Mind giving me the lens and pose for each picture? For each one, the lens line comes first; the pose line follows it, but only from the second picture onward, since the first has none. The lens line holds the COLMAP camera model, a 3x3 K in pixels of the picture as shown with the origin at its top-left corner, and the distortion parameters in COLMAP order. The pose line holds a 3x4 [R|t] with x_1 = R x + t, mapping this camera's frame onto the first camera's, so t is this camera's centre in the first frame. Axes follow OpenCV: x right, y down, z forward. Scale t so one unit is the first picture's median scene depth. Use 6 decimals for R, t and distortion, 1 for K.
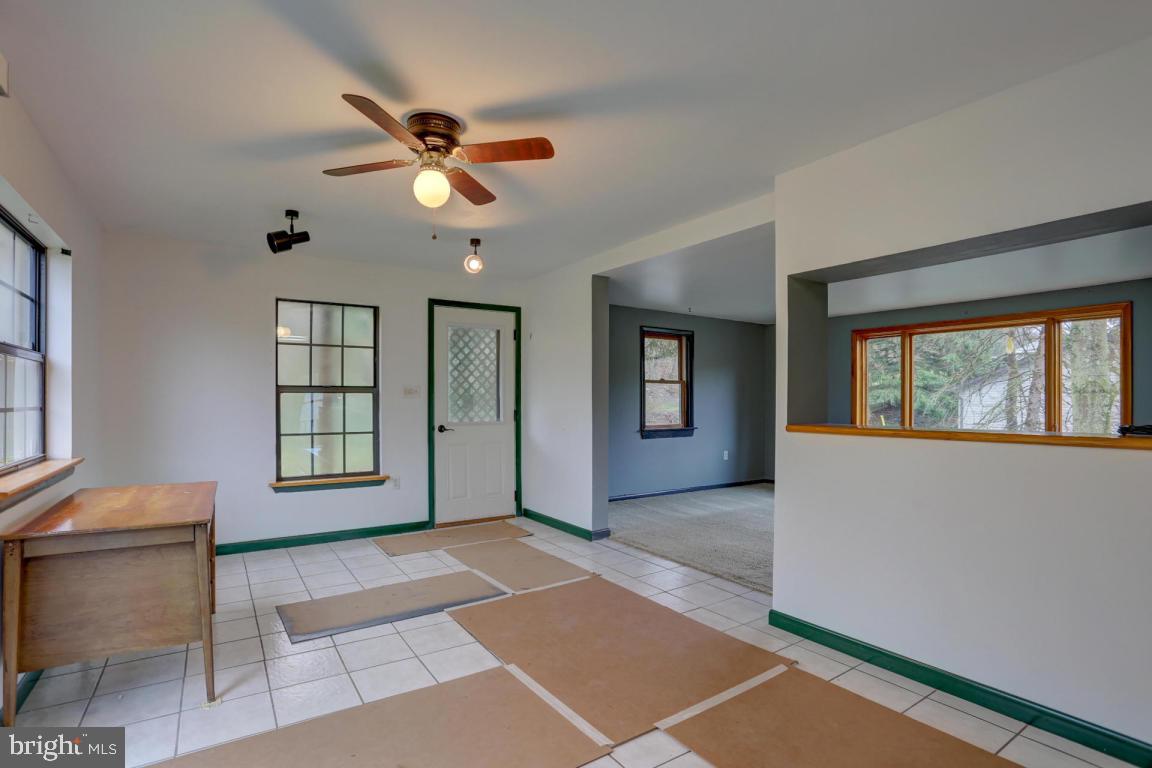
lens RADIAL K [[560.8, 0, 585.1], [0, 560.8, 388.8], [0, 0, 1]] dist [-0.070861, 0.021836]
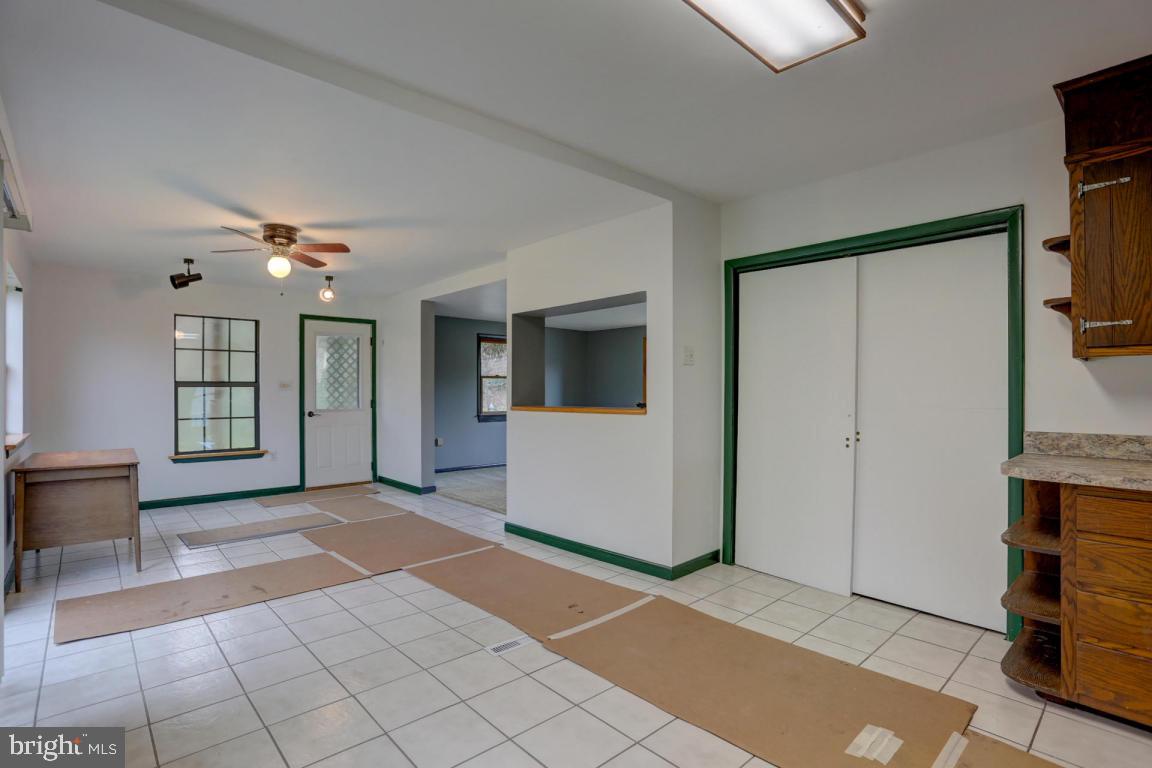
lens RADIAL K [[560.8, 0, 582.2], [0, 560.8, 379.0], [0, 0, 1]] dist [-0.070861, 0.021836]
pose [[0.989063, -0.000322, 0.147495, 0.197257], [0.000856, 0.999993, -0.003561, -0.005985], [-0.147493, 0.003648, 0.989056, -0.400230]]
